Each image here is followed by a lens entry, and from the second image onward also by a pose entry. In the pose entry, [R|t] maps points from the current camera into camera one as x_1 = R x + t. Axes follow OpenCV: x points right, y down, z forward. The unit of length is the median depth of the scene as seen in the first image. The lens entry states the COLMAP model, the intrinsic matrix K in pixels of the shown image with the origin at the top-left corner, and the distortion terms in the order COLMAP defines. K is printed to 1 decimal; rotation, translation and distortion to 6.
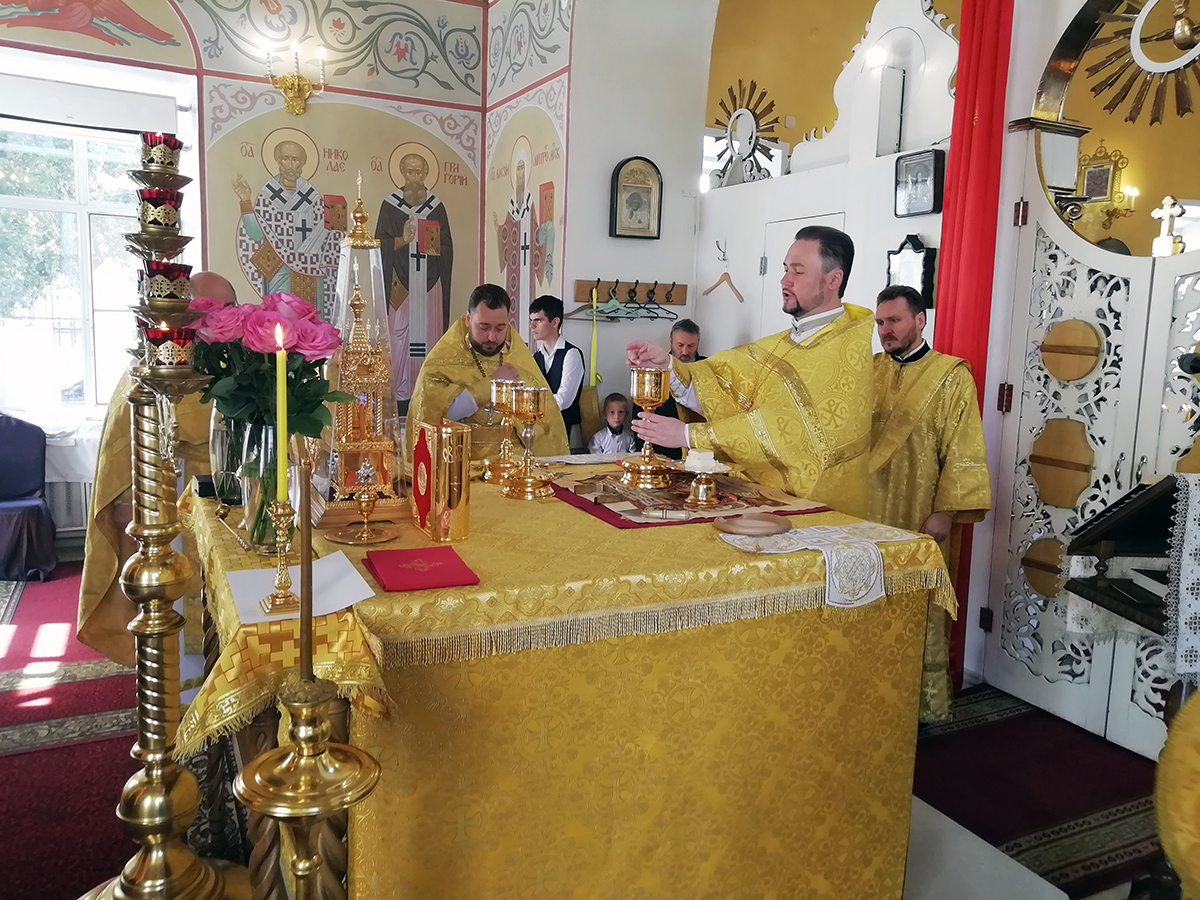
lens RADIAL K [[886.2, 0, 599.8], [0, 886.2, 438.3], [0, 0, 1]] dist [0.030981, -0.016976]
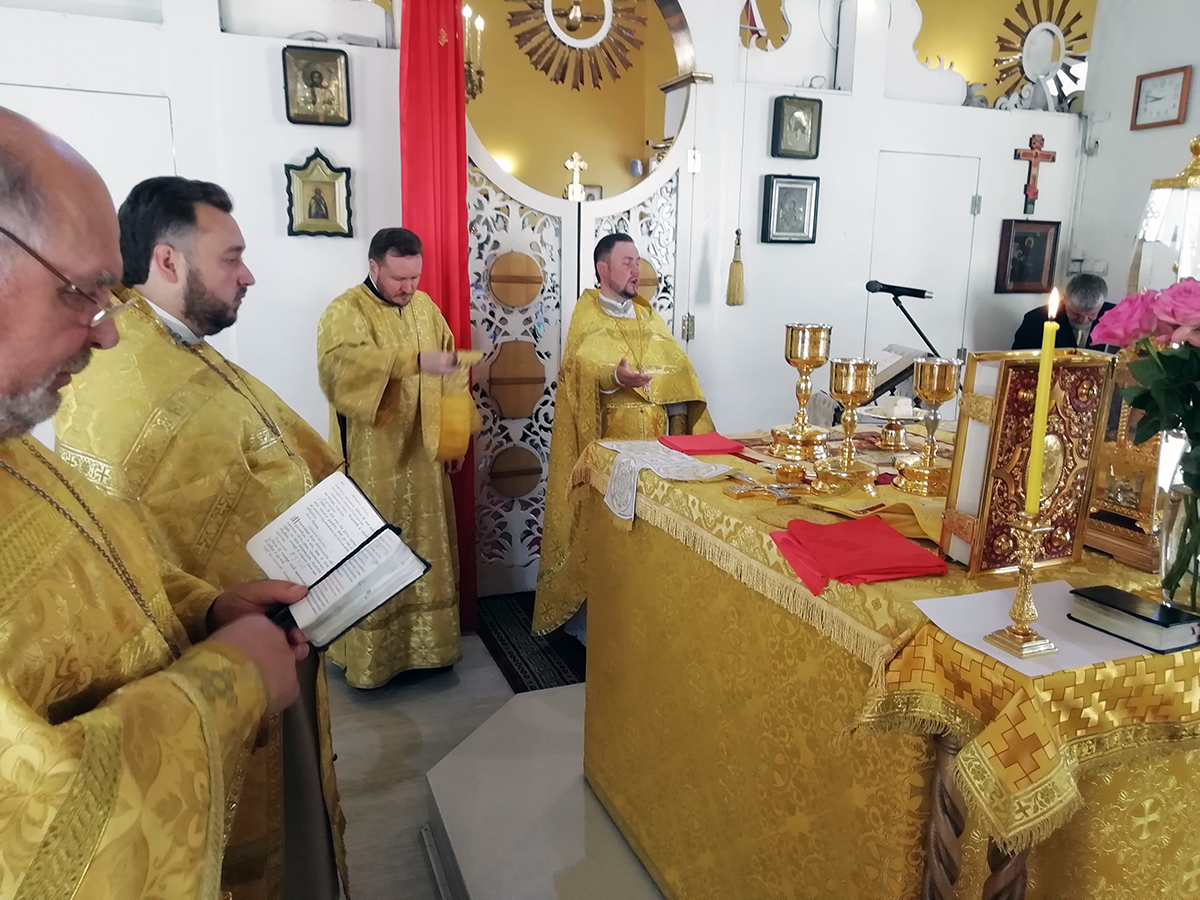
lens RADIAL K [[886.2, 0, 596.9], [0, 886.2, 444.2], [0, 0, 1]] dist [0.030981, -0.016976]
pose [[0.105214, -0.226281, 0.968363, -0.376042], [0.119133, 0.969623, 0.213632, -0.077911], [-0.987288, 0.092887, 0.128976, 0.485355]]
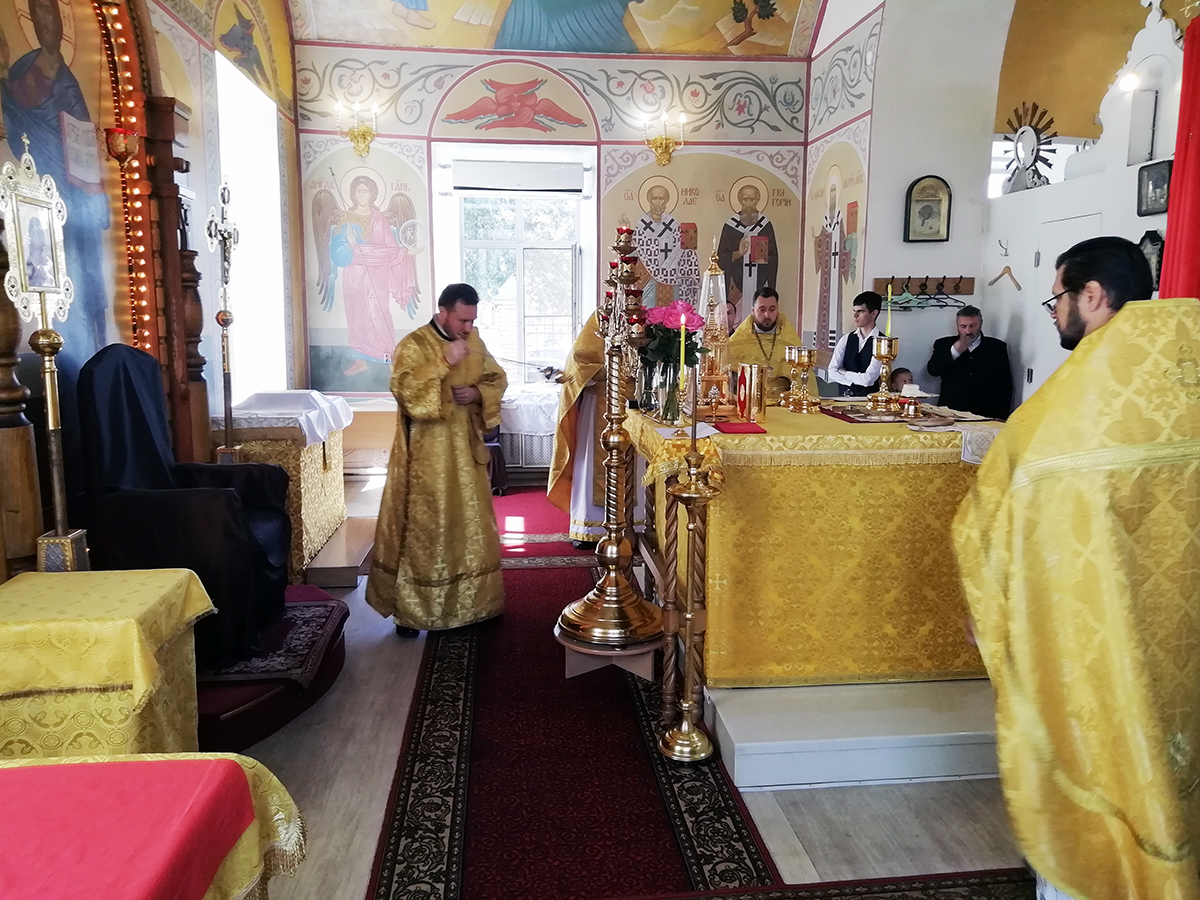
lens RADIAL K [[886.2, 0, 606.4], [0, 886.2, 445.4], [0, 0, 1]] dist [0.030981, -0.016976]
pose [[0.934038, 0.020850, -0.356563, 0.071815], [-0.017190, 0.999762, 0.013430, 0.046376], [0.356759, -0.006415, 0.934175, -0.306869]]
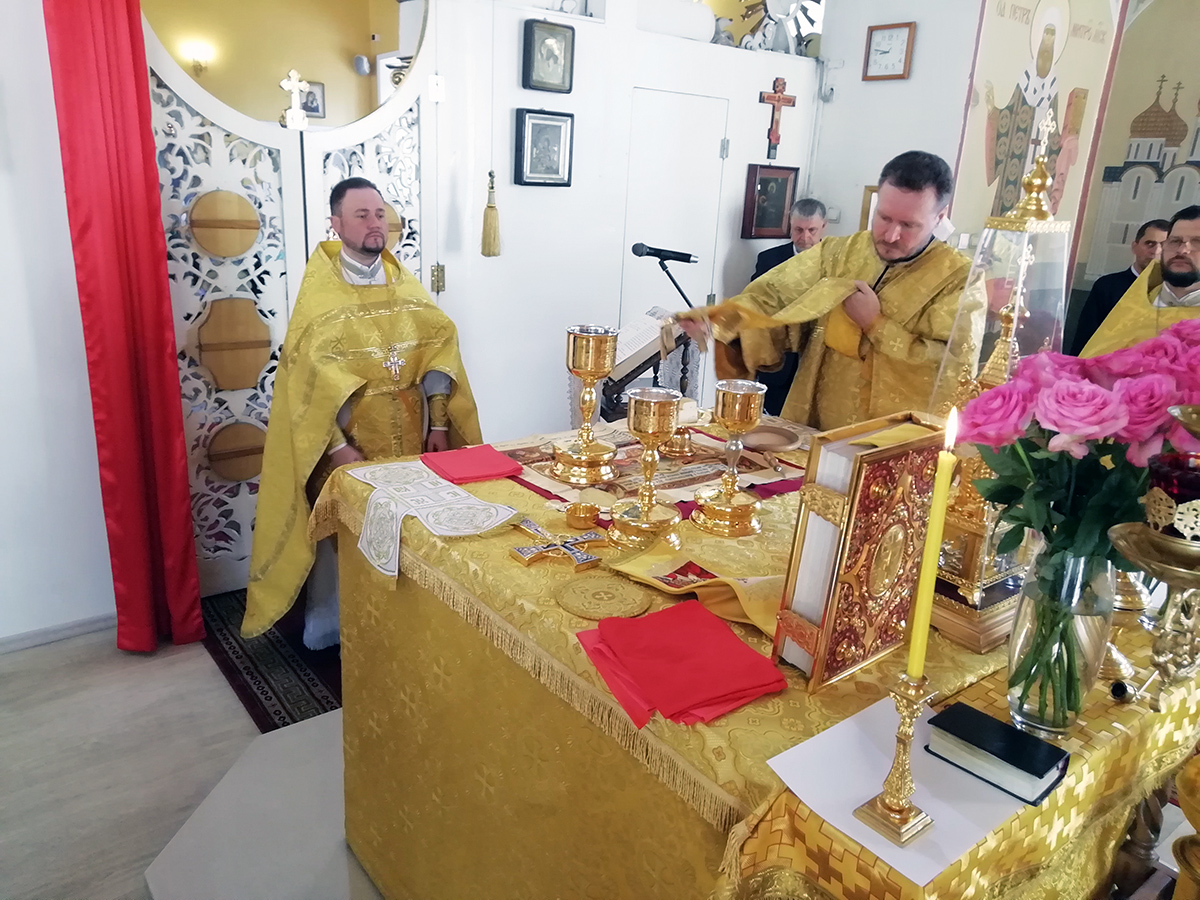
lens RADIAL K [[886.2, 0, 597.7], [0, 886.2, 438.6], [0, 0, 1]] dist [0.030981, -0.016976]
pose [[-0.181049, -0.319353, 0.930180, -0.304594], [0.073754, 0.938738, 0.336646, -0.108897], [-0.980705, 0.129554, -0.146404, 0.491883]]
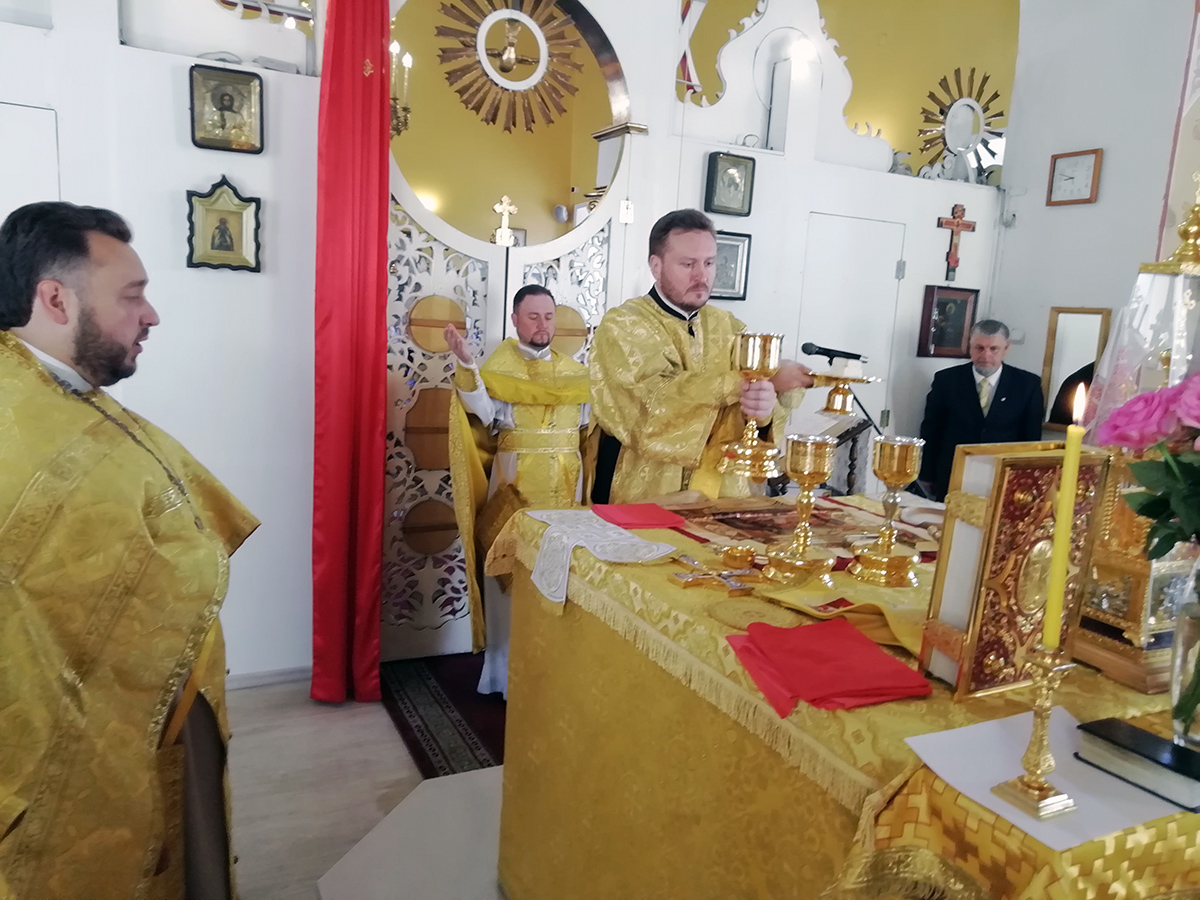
lens RADIAL K [[886.2, 0, 595.3], [0, 886.2, 438.3], [0, 0, 1]] dist [0.030981, -0.016976]
pose [[0.018386, -0.173002, 0.984750, -0.339010], [0.072957, 0.982523, 0.171249, -0.083115], [-0.997166, 0.068696, 0.030686, 0.495058]]
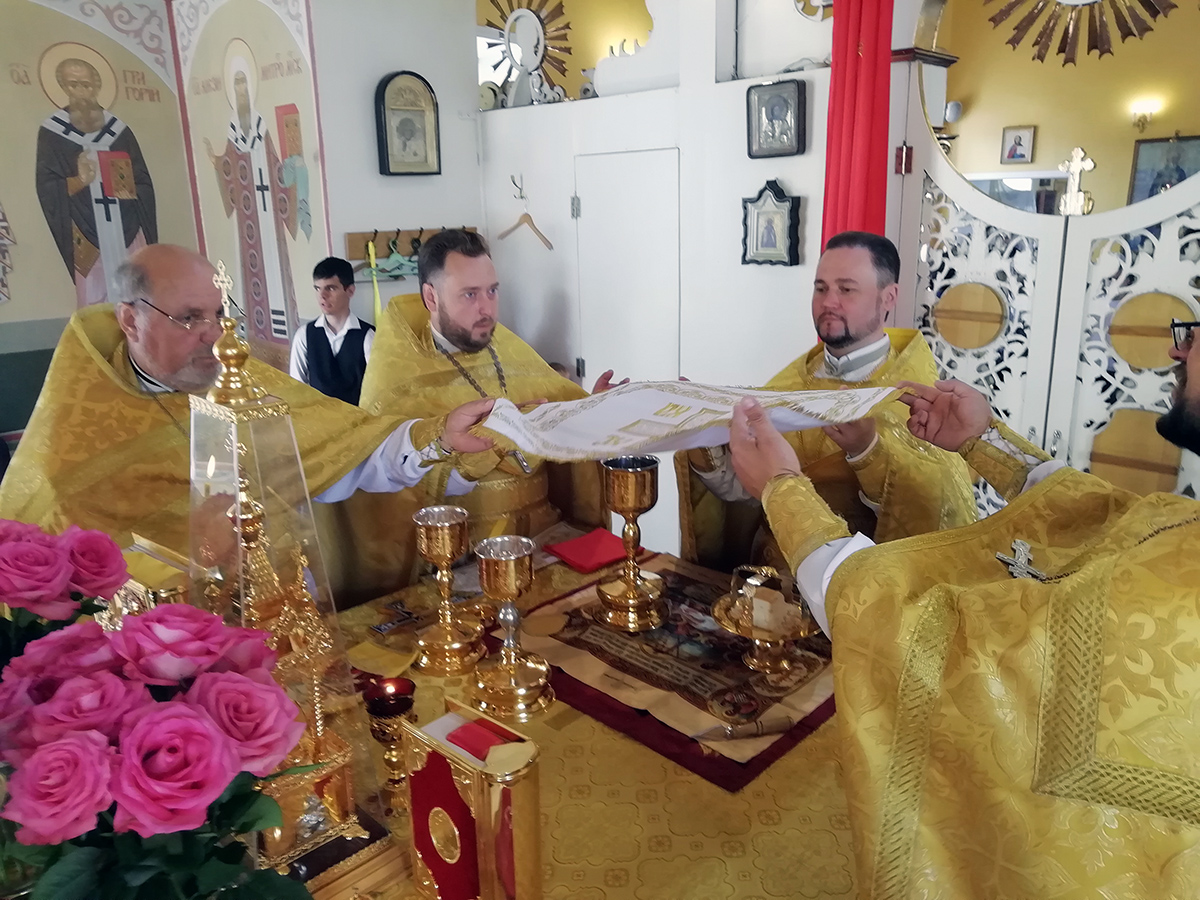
lens RADIAL K [[886.2, 0, 596.8], [0, 886.2, 438.8], [0, 0, 1]] dist [0.030981, -0.016976]
pose [[0.942843, -0.132407, 0.305802, -0.081416], [0.092549, 0.985616, 0.141407, -0.087403], [-0.320126, -0.105023, 0.941536, 0.155446]]
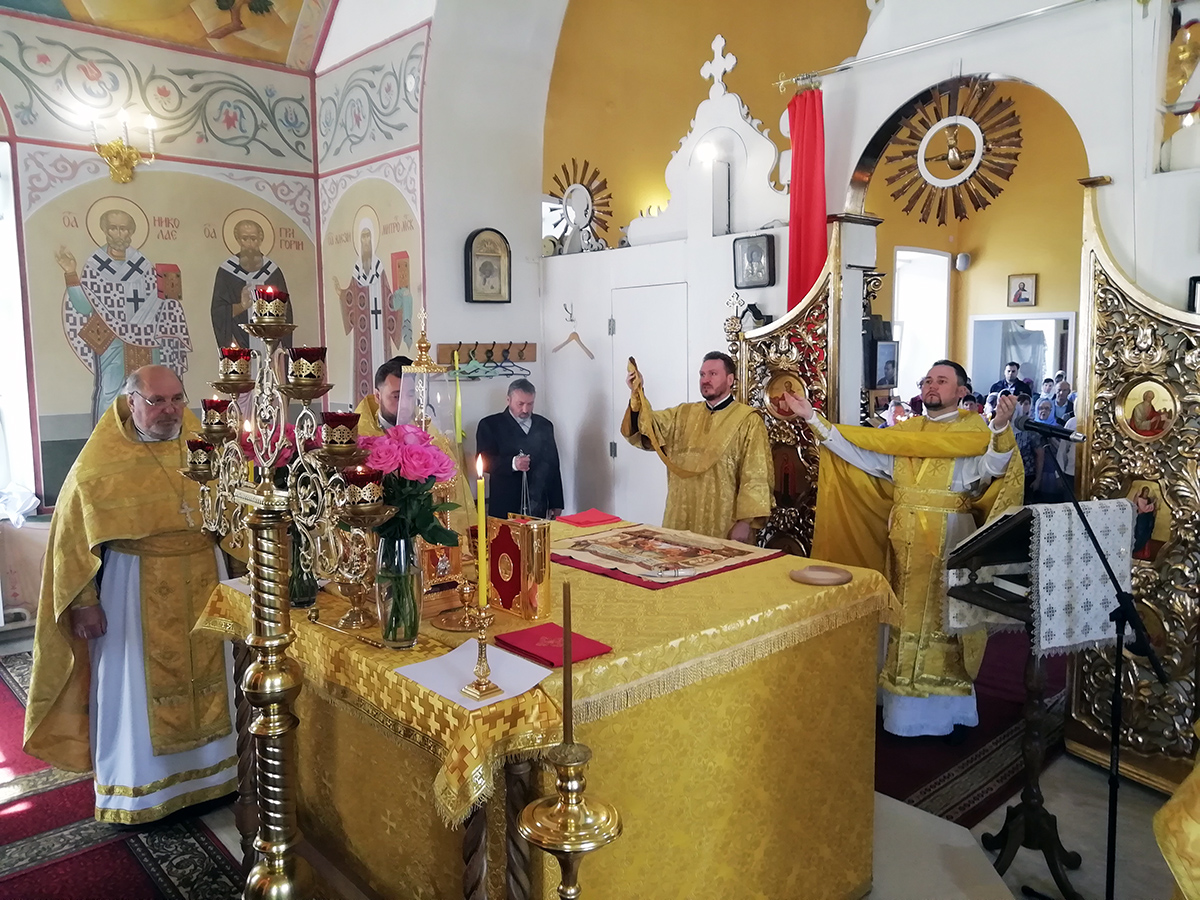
lens RADIAL K [[886.2, 0, 598.5], [0, 886.2, 435.3], [0, 0, 1]] dist [0.030981, -0.016976]
pose [[0.962550, -0.066445, 0.262837, -0.124875], [0.075350, 0.996870, -0.023936, -0.030457], [-0.260424, 0.042844, 0.964543, -0.059464]]
